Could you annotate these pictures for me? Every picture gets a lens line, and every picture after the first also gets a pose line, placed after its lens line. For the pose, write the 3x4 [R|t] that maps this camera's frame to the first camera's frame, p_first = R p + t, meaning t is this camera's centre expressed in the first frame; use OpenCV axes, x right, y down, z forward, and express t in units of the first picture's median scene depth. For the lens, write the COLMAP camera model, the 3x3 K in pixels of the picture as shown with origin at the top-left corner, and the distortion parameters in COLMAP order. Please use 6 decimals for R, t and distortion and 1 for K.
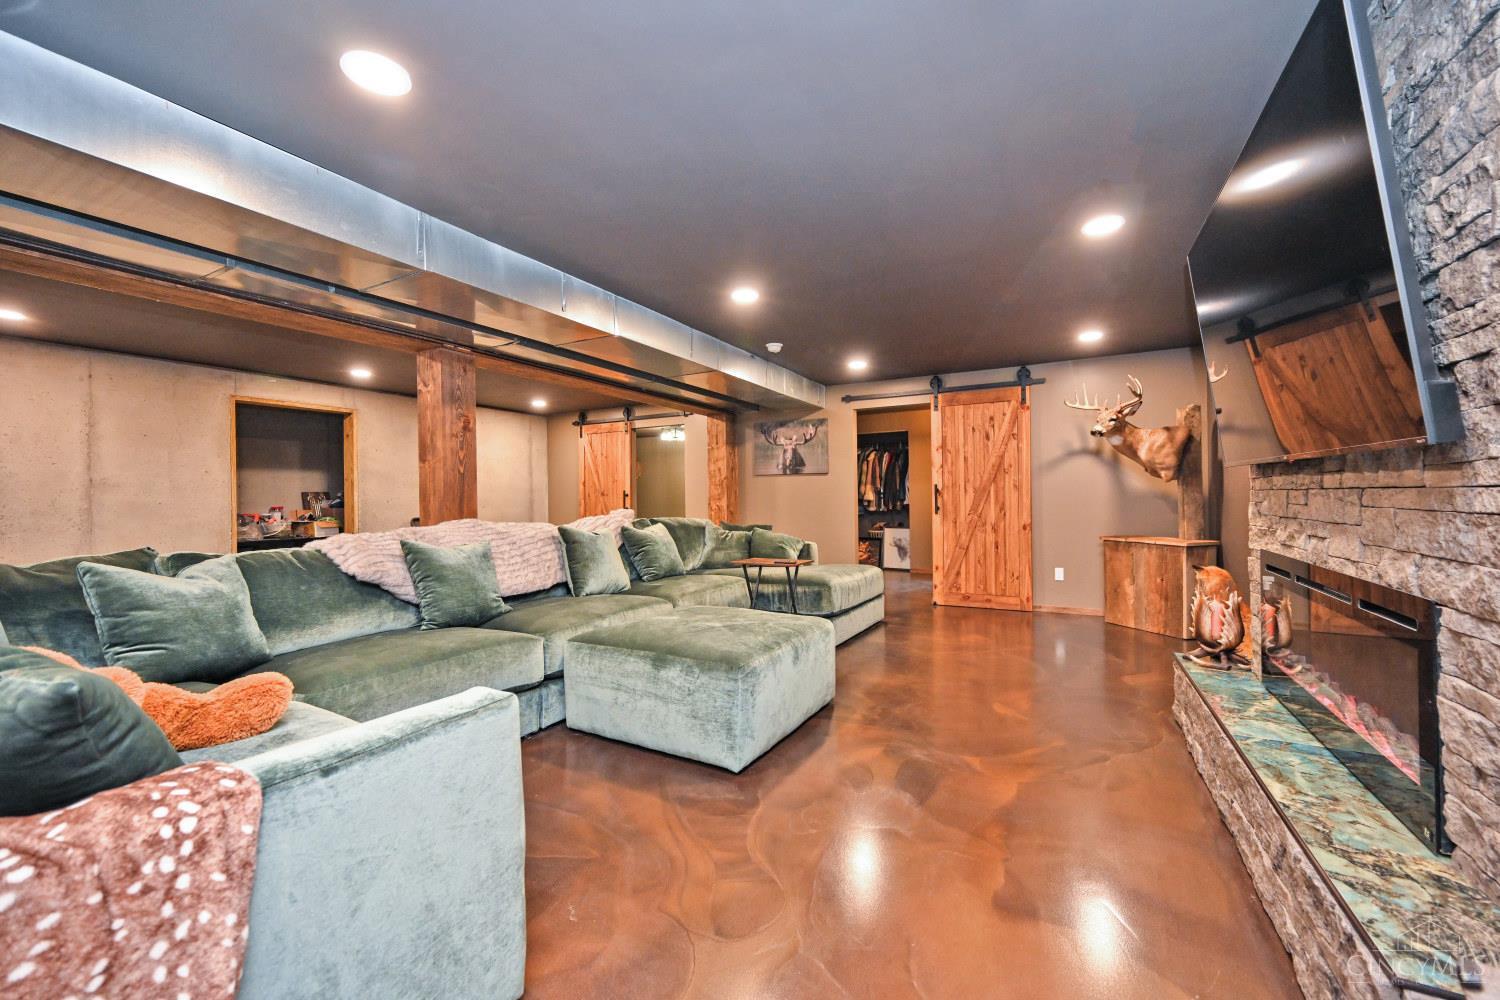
lens RADIAL K [[595.4, 0, 746.9], [0, 595.4, 495.0], [0, 0, 1]] dist [0.007098, 0.000703]
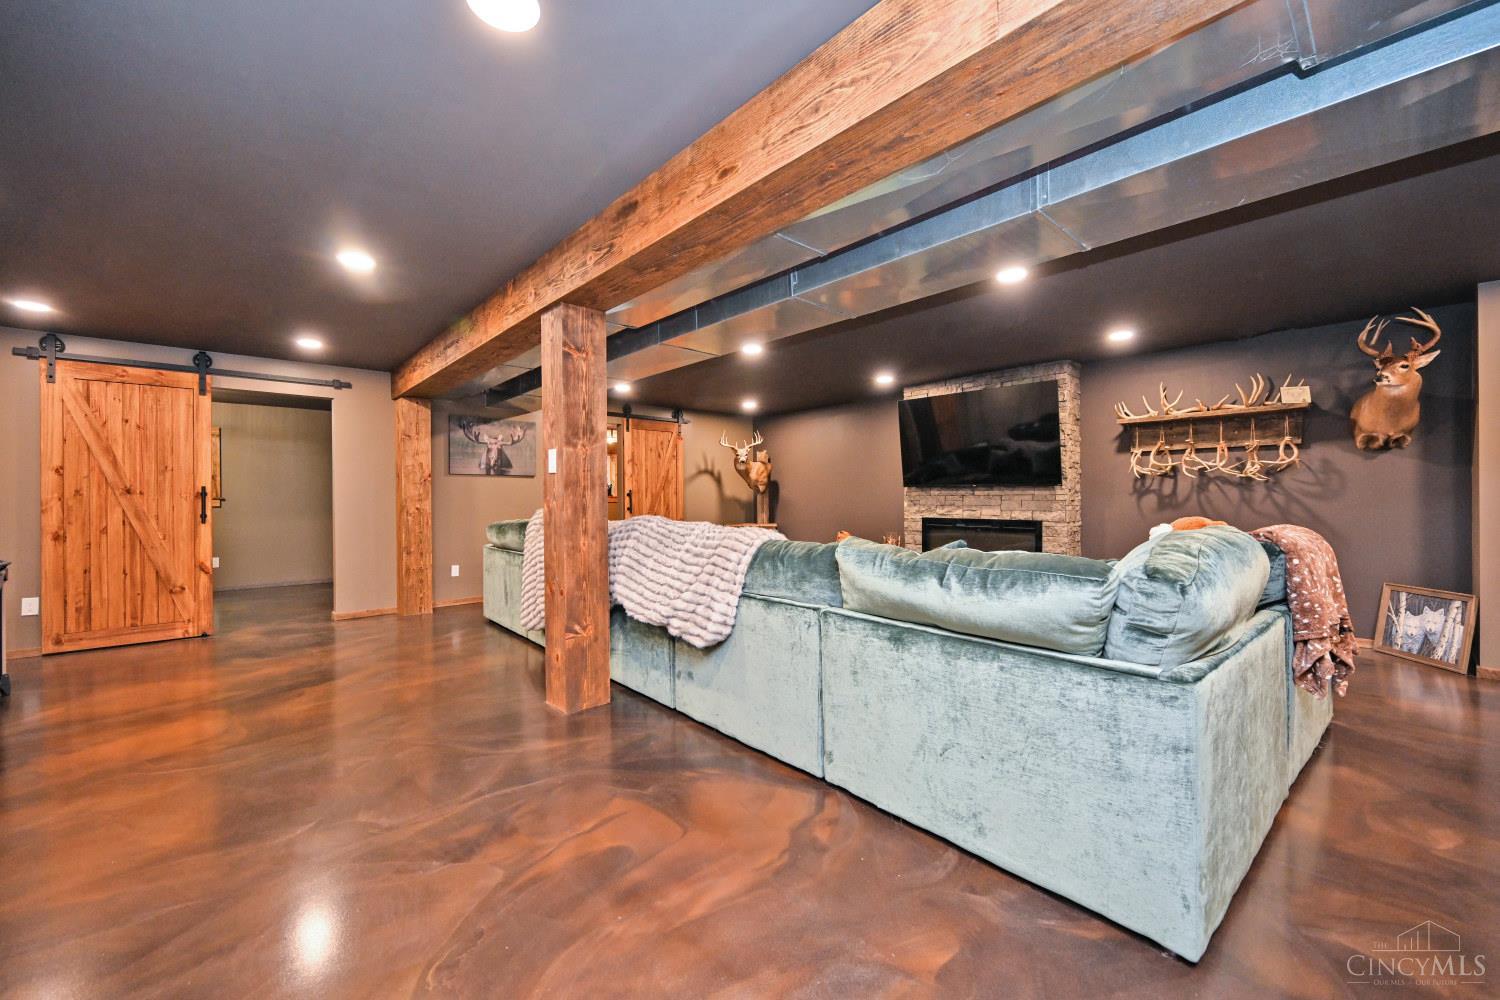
lens RADIAL K [[595.4, 0, 746.4], [0, 595.4, 498.9], [0, 0, 1]] dist [0.007098, 0.000703]
pose [[0.299392, 0.013399, 0.954036, -0.709887], [0.004938, 0.999866, -0.015592, 0.019113], [-0.954117, 0.009379, 0.299286, 0.340028]]
